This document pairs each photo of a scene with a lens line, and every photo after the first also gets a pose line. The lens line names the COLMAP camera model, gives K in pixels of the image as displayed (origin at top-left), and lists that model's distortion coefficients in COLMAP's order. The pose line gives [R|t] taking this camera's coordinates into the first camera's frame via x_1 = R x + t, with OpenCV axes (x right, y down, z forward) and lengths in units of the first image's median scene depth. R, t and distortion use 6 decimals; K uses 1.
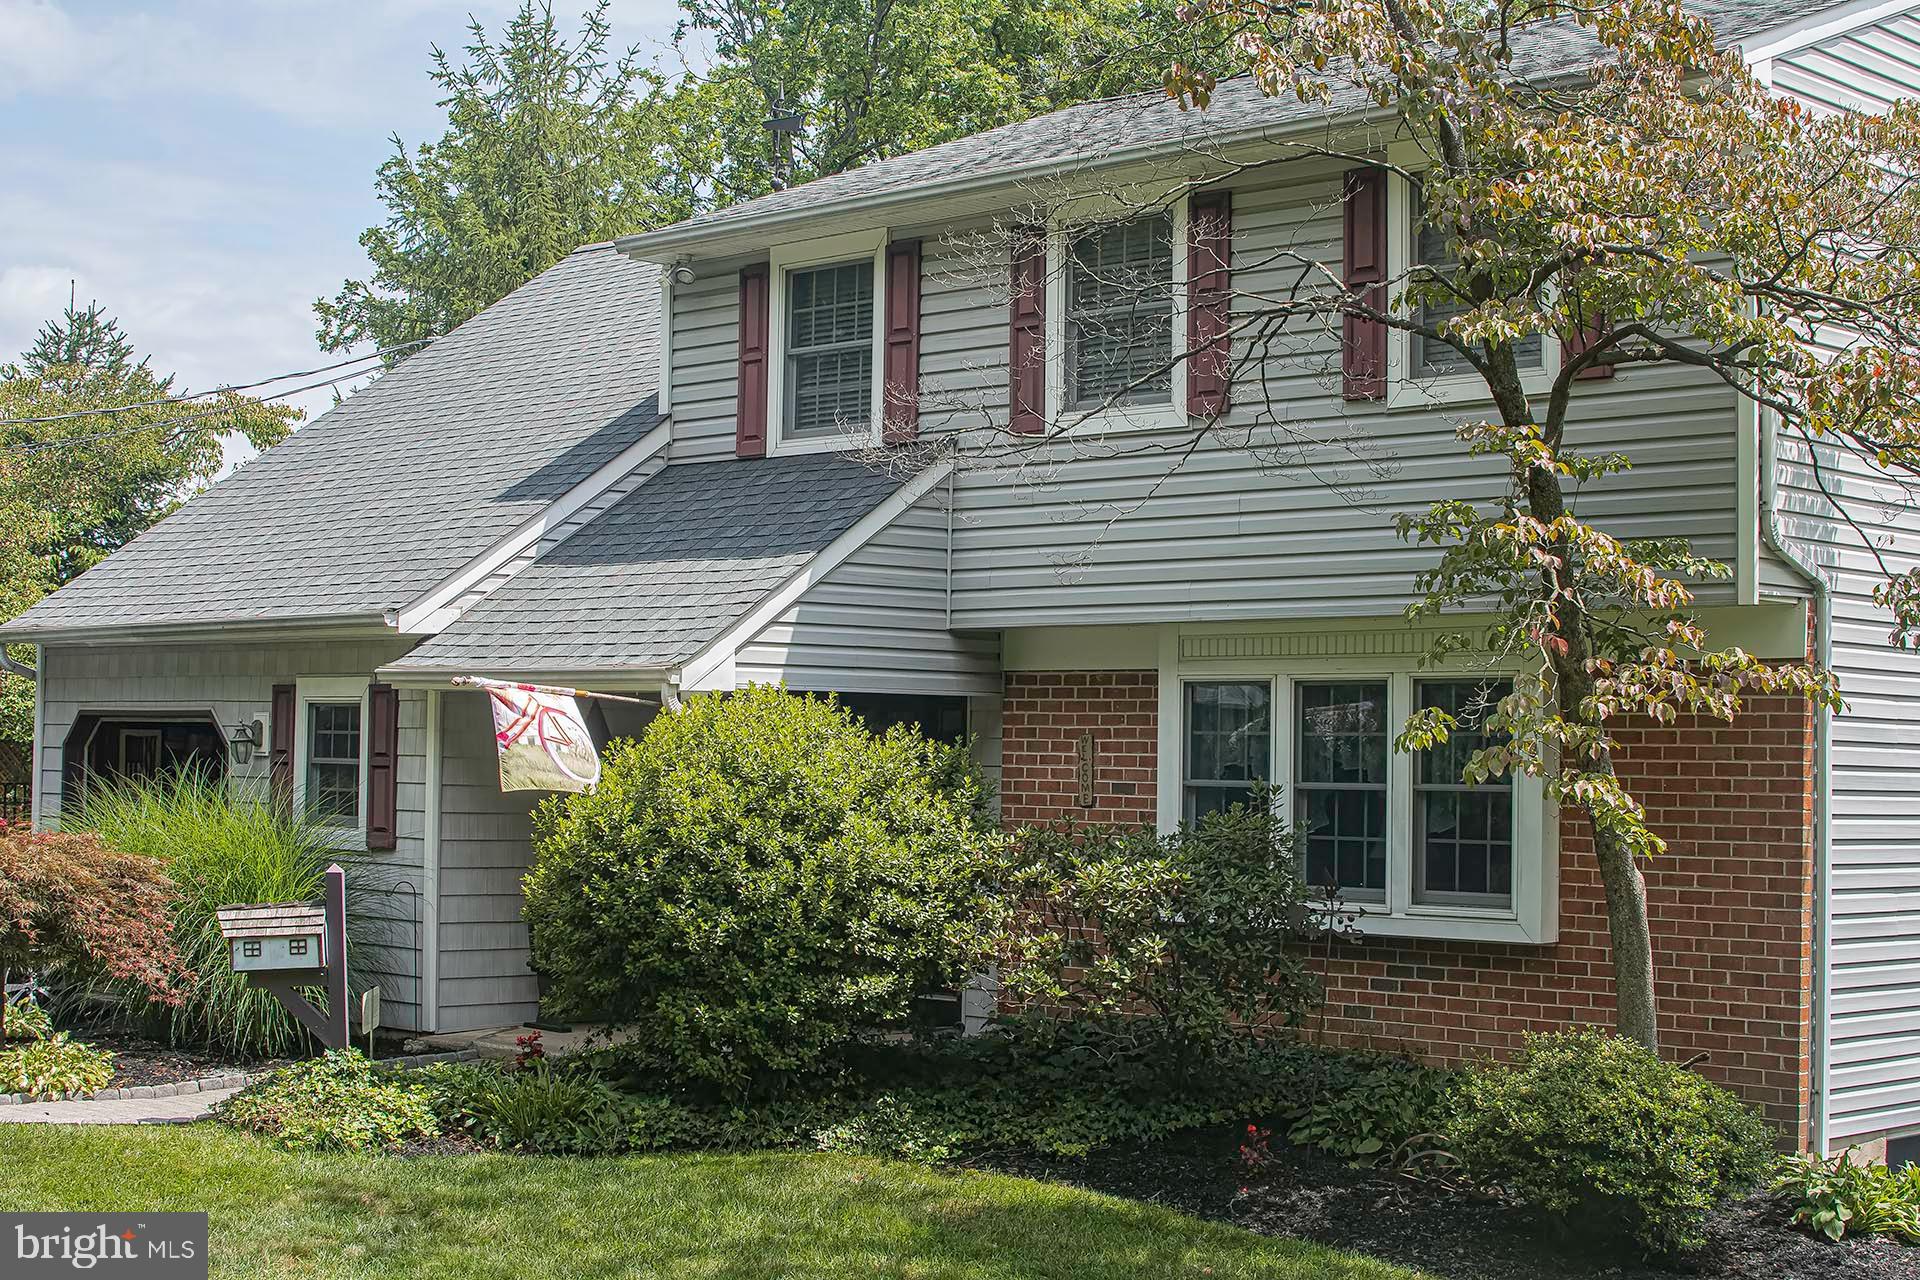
lens RADIAL K [[2850.1, 0, 960.0], [0, 2850.1, 640.0], [0, 0, 1]] dist [-0.148506, 0.113814]
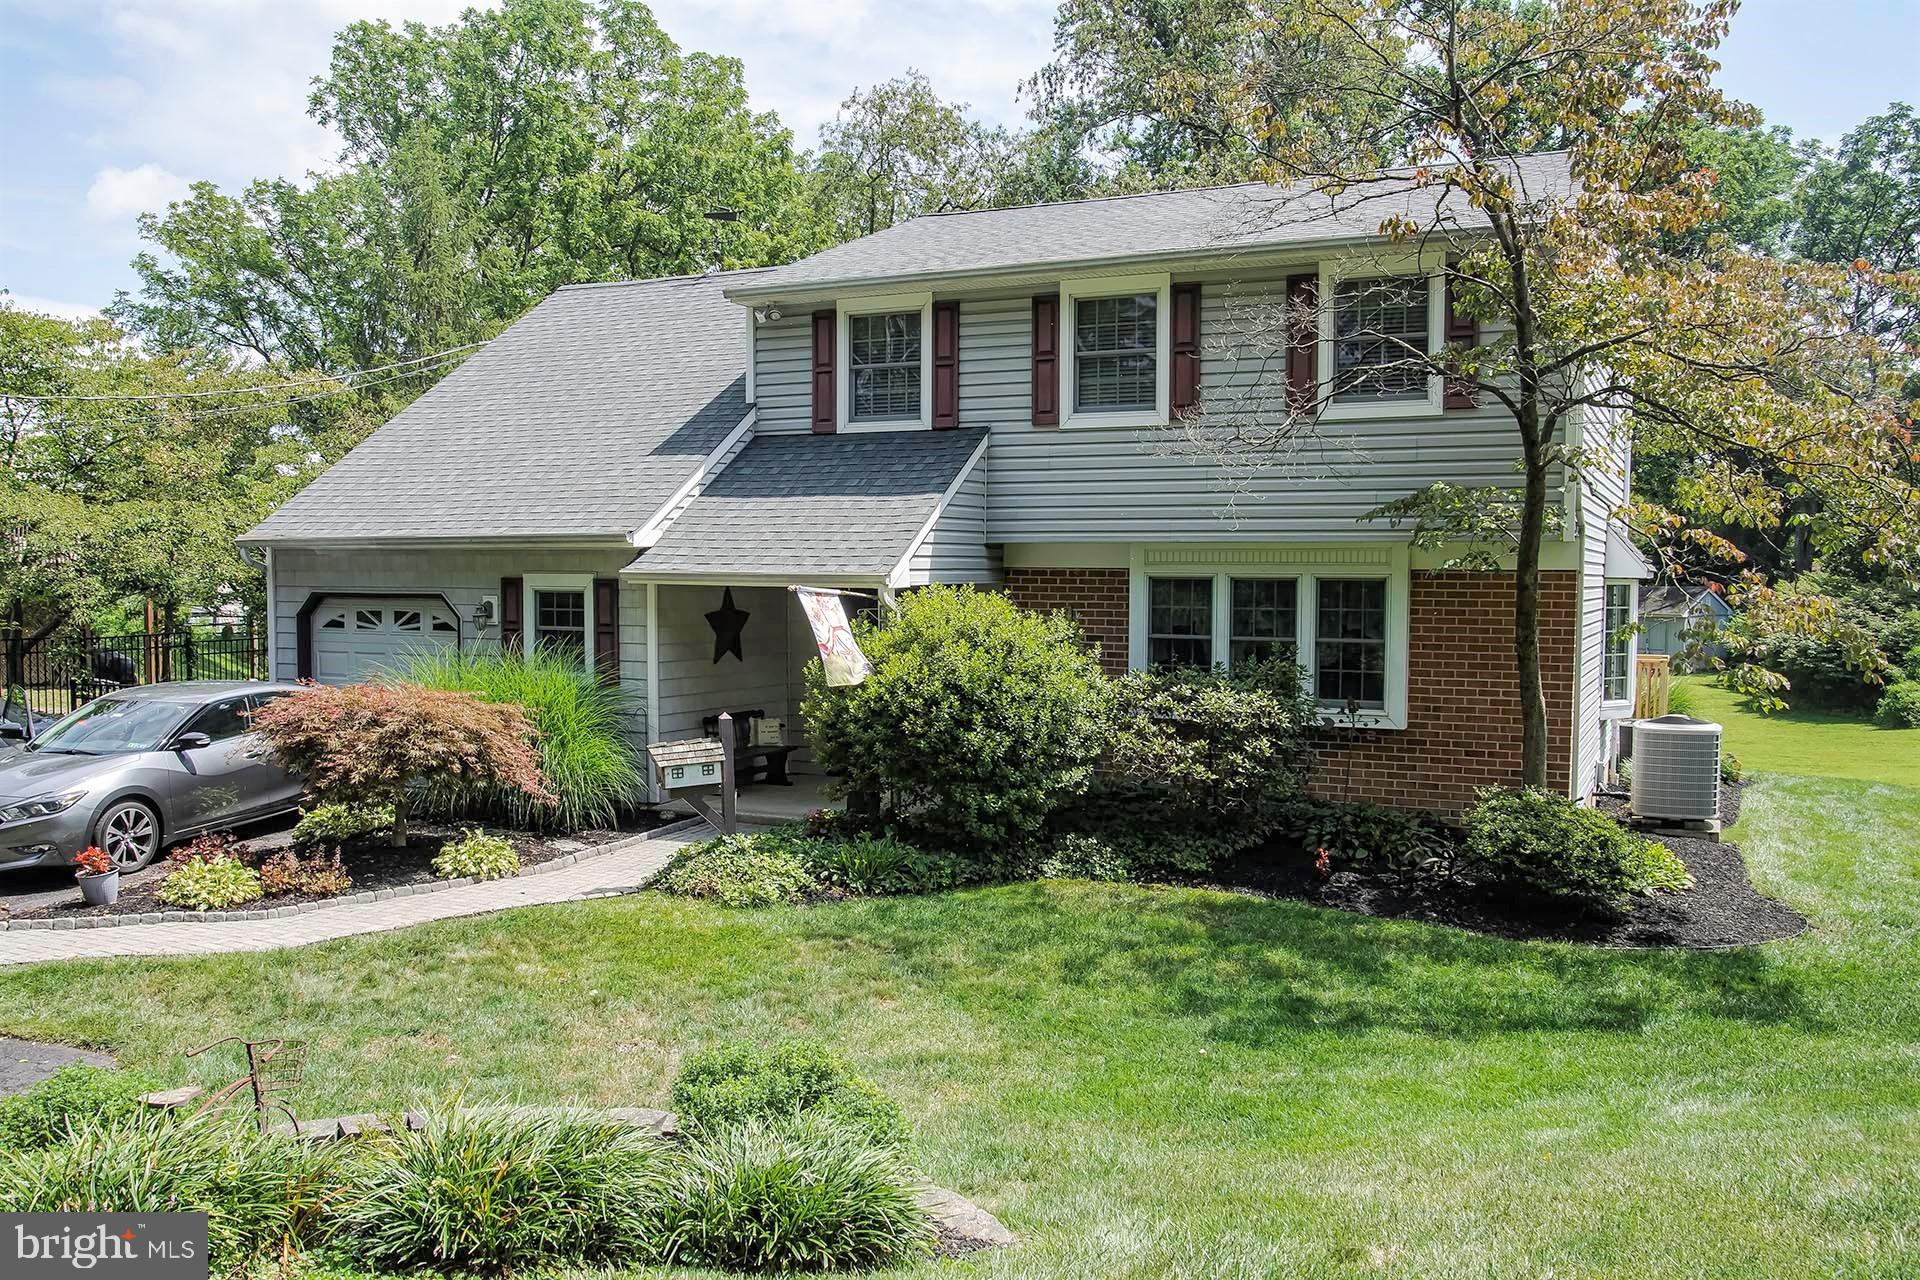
lens RADIAL K [[1539.0, 0, 960.0], [0, 1539.0, 640.0], [0, 0, 1]] dist [-0.065500, 0.001080]
pose [[0.947137, -0.024840, 0.319867, -0.319660], [-0.003375, 0.996172, 0.087354, -0.027146], [-0.320812, -0.083815, 0.943427, 0.171951]]
